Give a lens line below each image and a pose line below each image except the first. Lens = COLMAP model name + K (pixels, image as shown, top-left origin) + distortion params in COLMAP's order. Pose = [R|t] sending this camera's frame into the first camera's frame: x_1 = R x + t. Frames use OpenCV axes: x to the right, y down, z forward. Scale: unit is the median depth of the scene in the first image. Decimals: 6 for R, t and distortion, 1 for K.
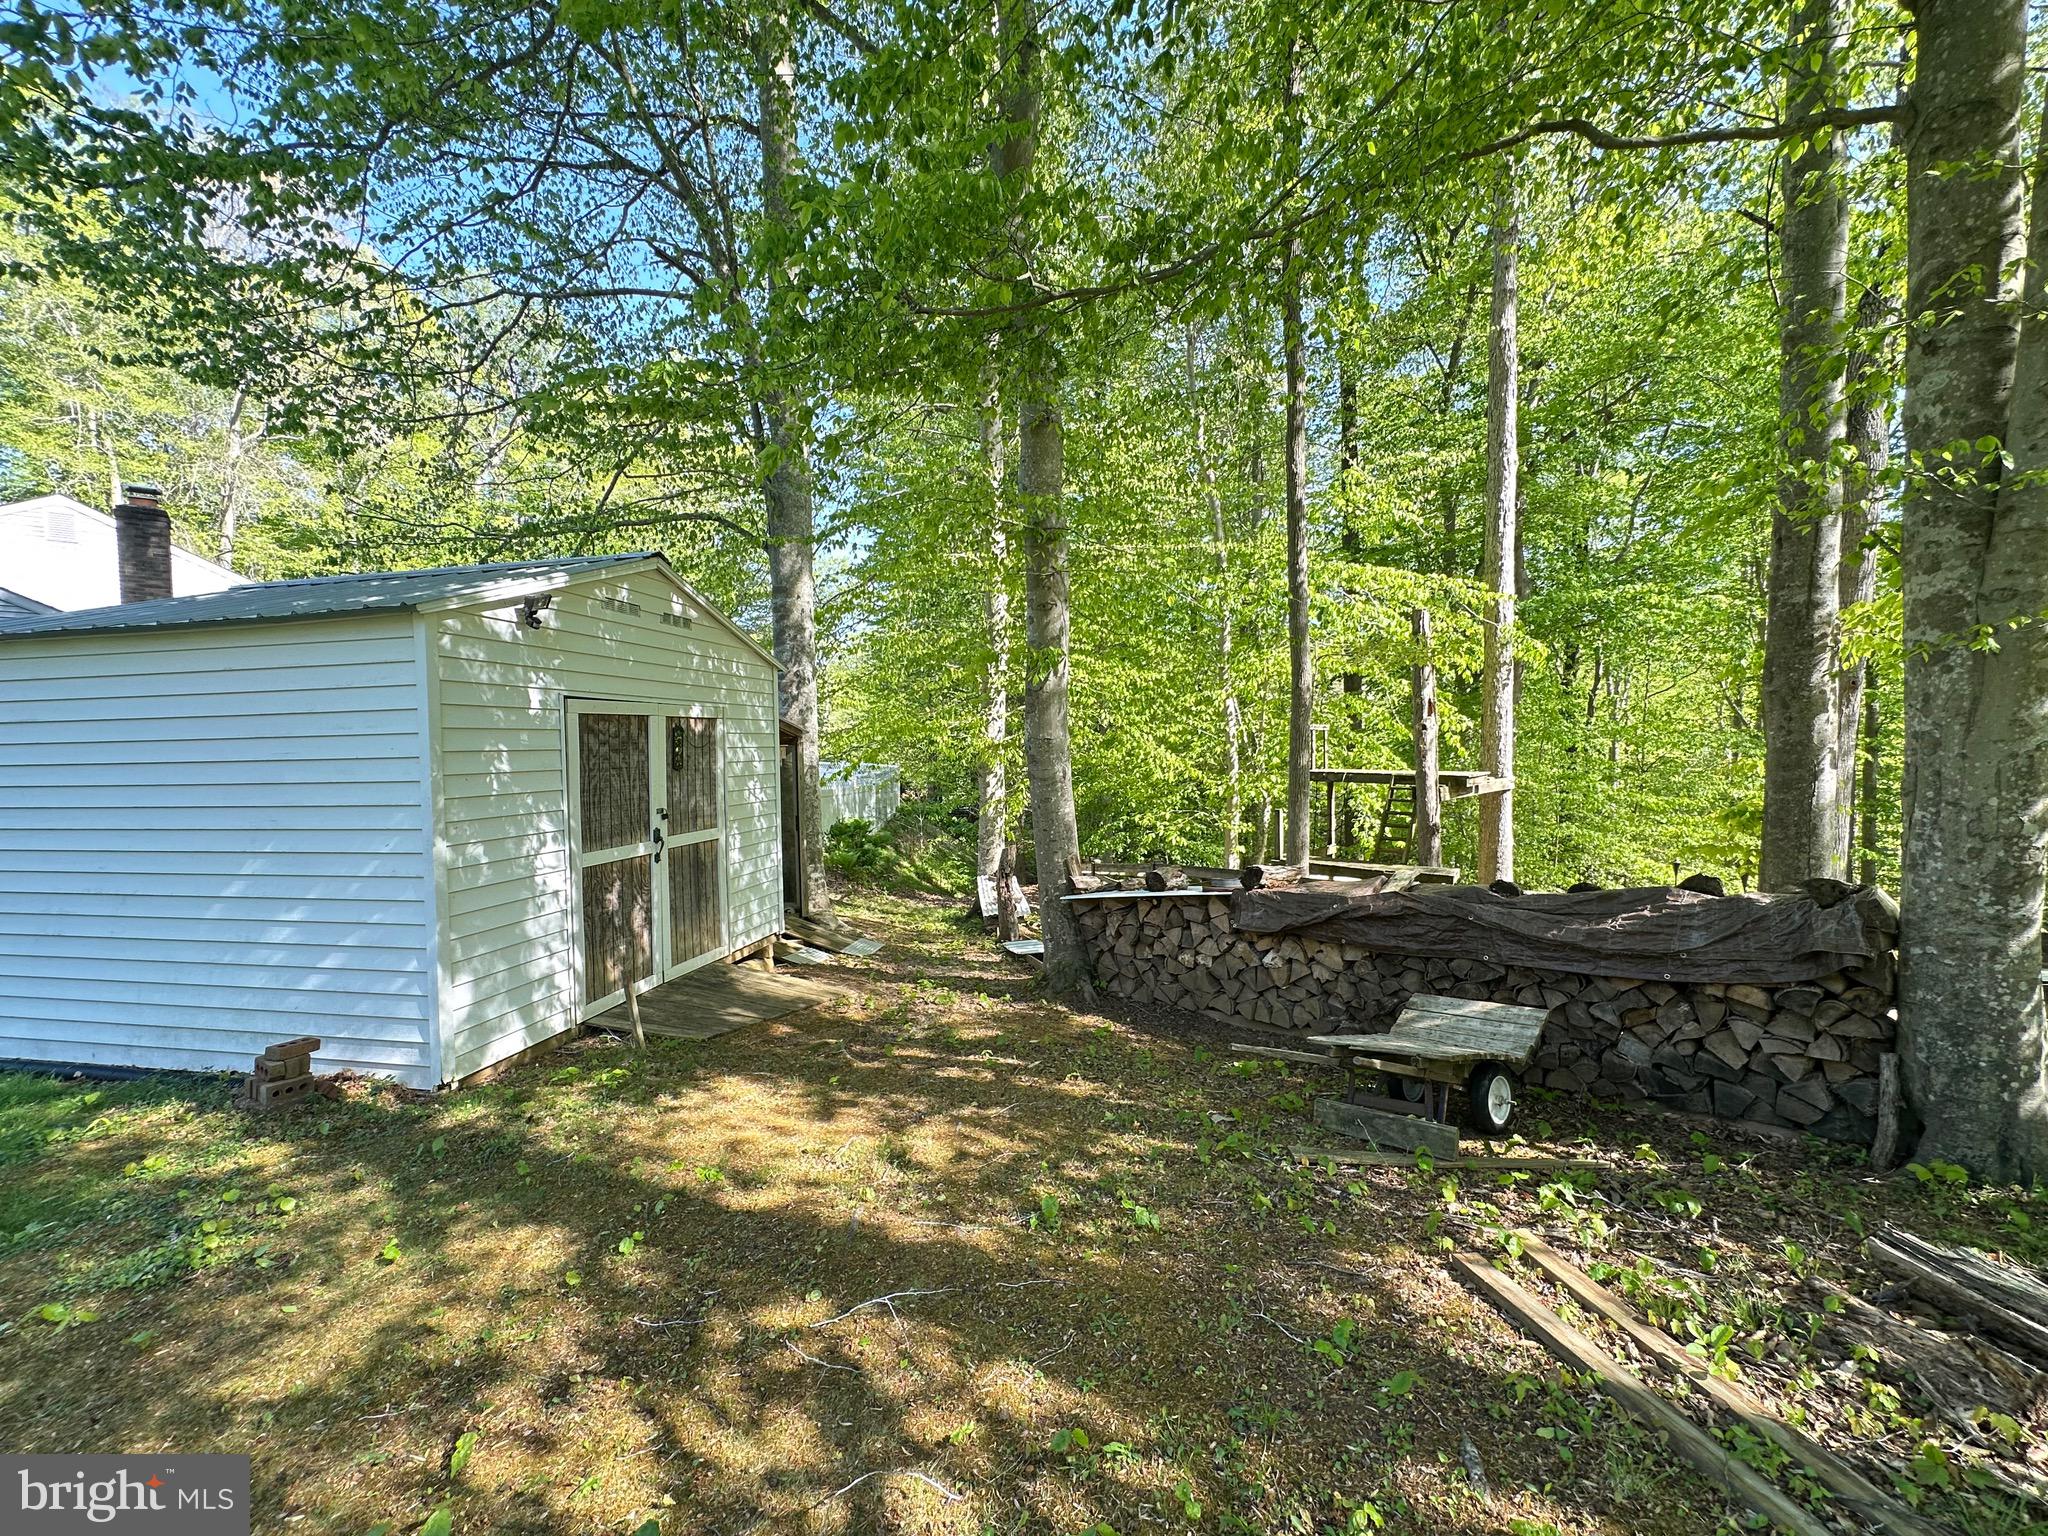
lens RADIAL K [[812.4, 0, 1021.2], [0, 812.4, 752.8], [0, 0, 1]] dist [-0.000477, 0.000037]
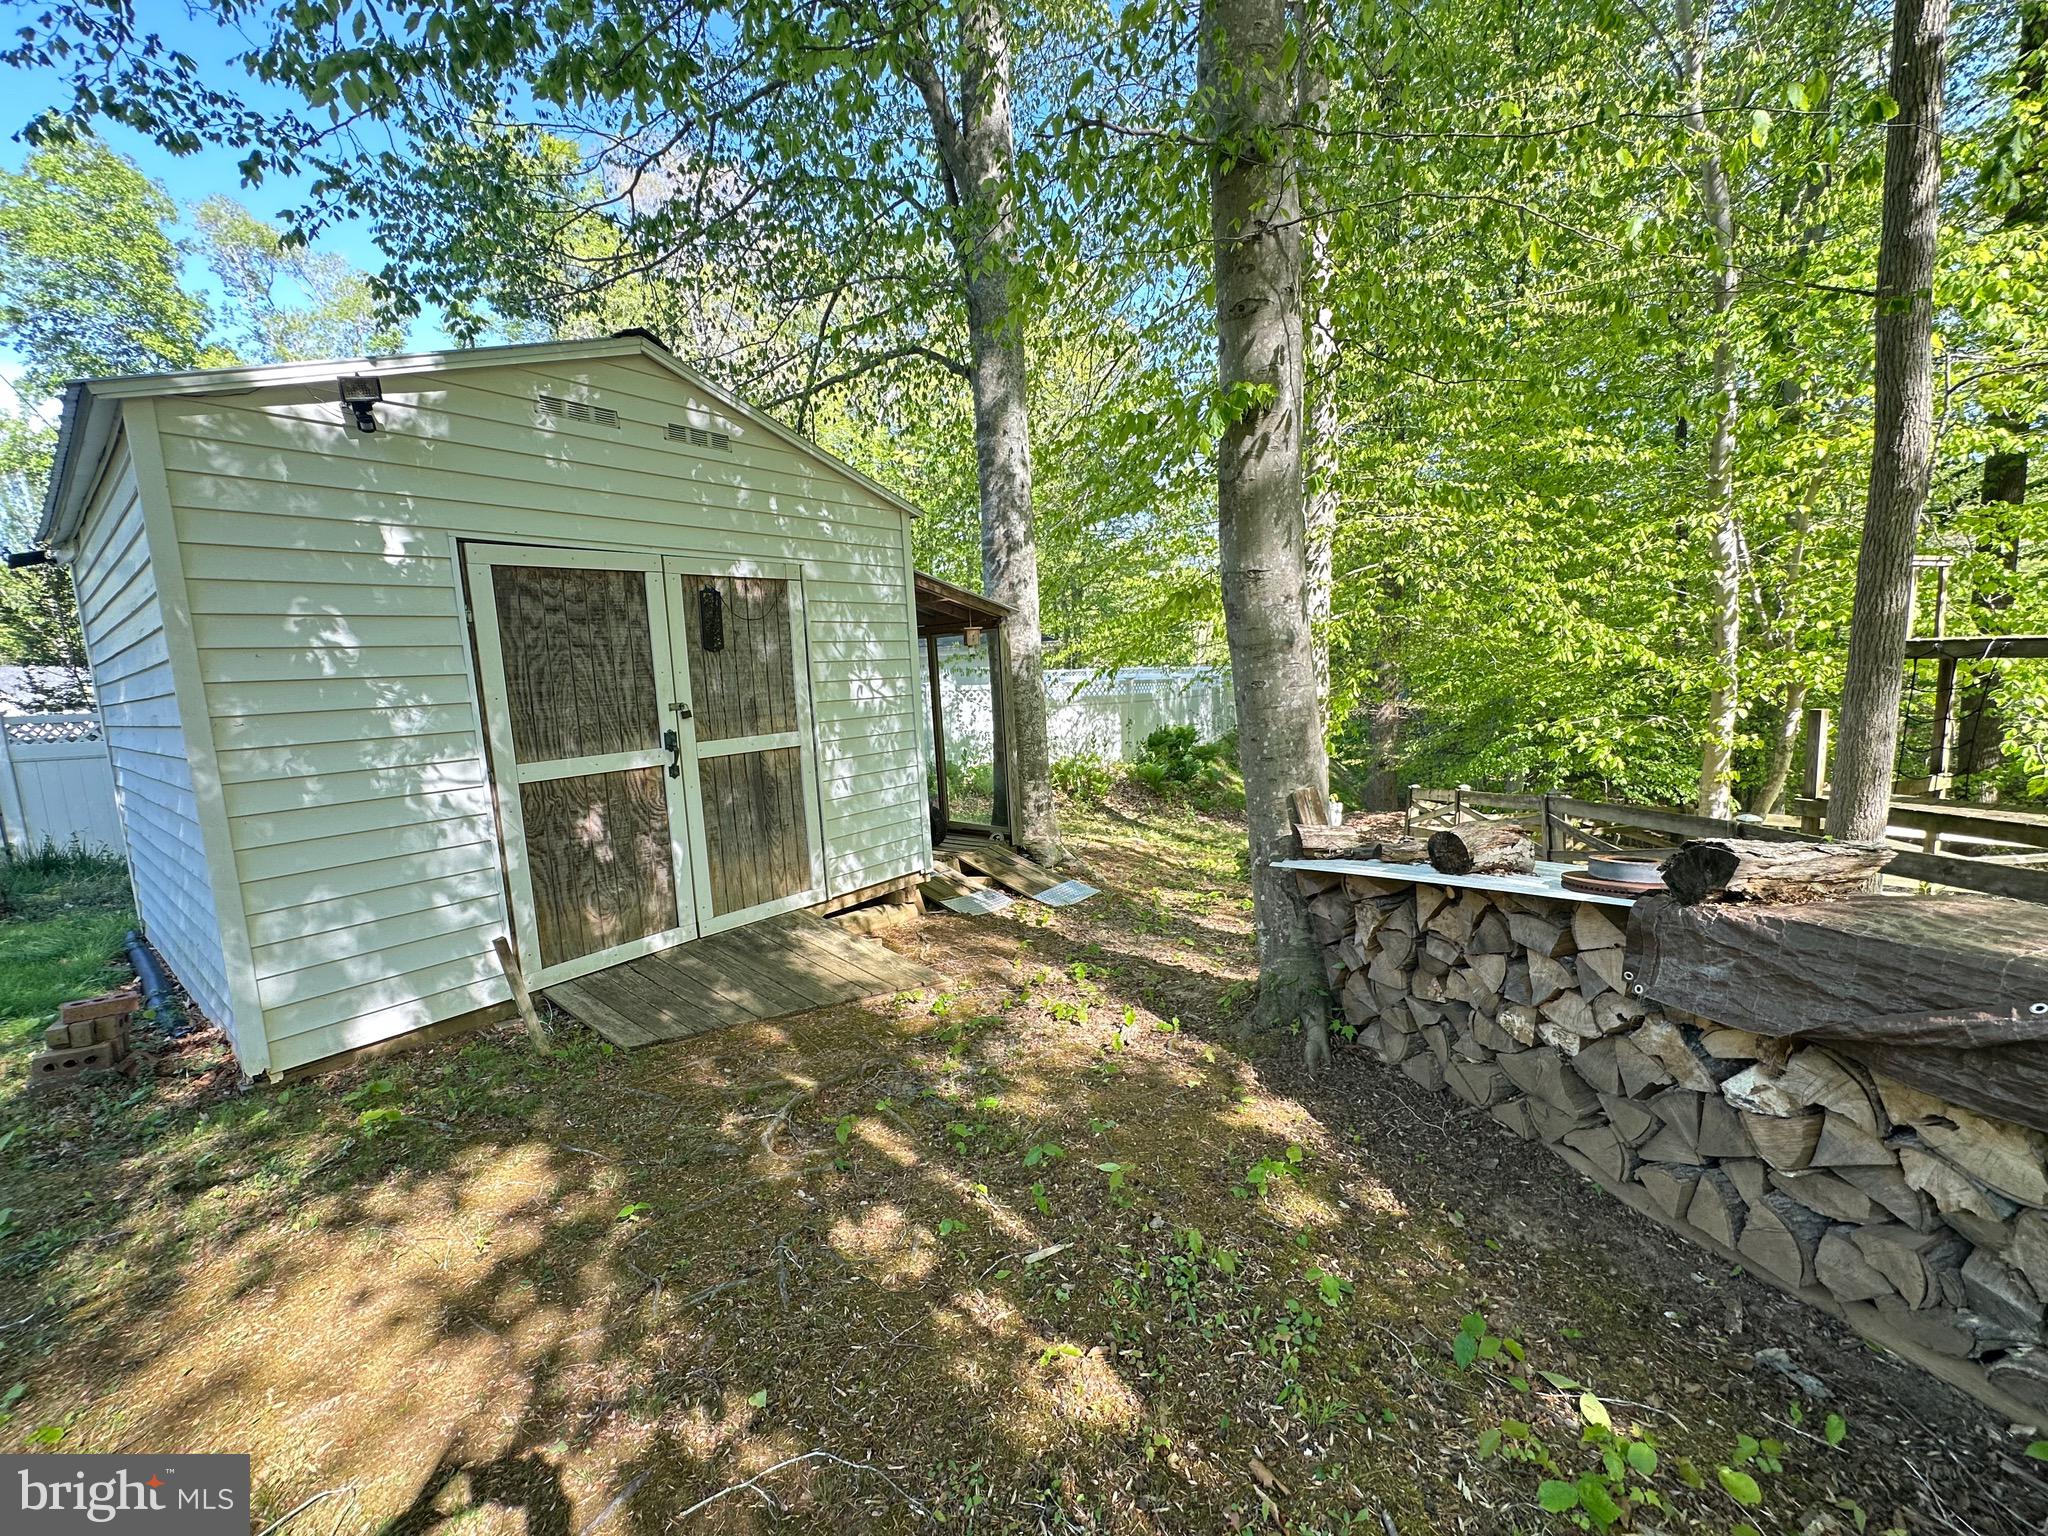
lens RADIAL K [[812.4, 0, 1029.5], [0, 812.4, 763.1], [0, 0, 1]] dist [-0.000477, 0.000037]
pose [[0.893679, 0.023973, -0.448066, 0.158669], [0.031310, 0.992806, 0.115566, 0.046667], [0.447613, -0.117308, 0.886499, 0.487851]]
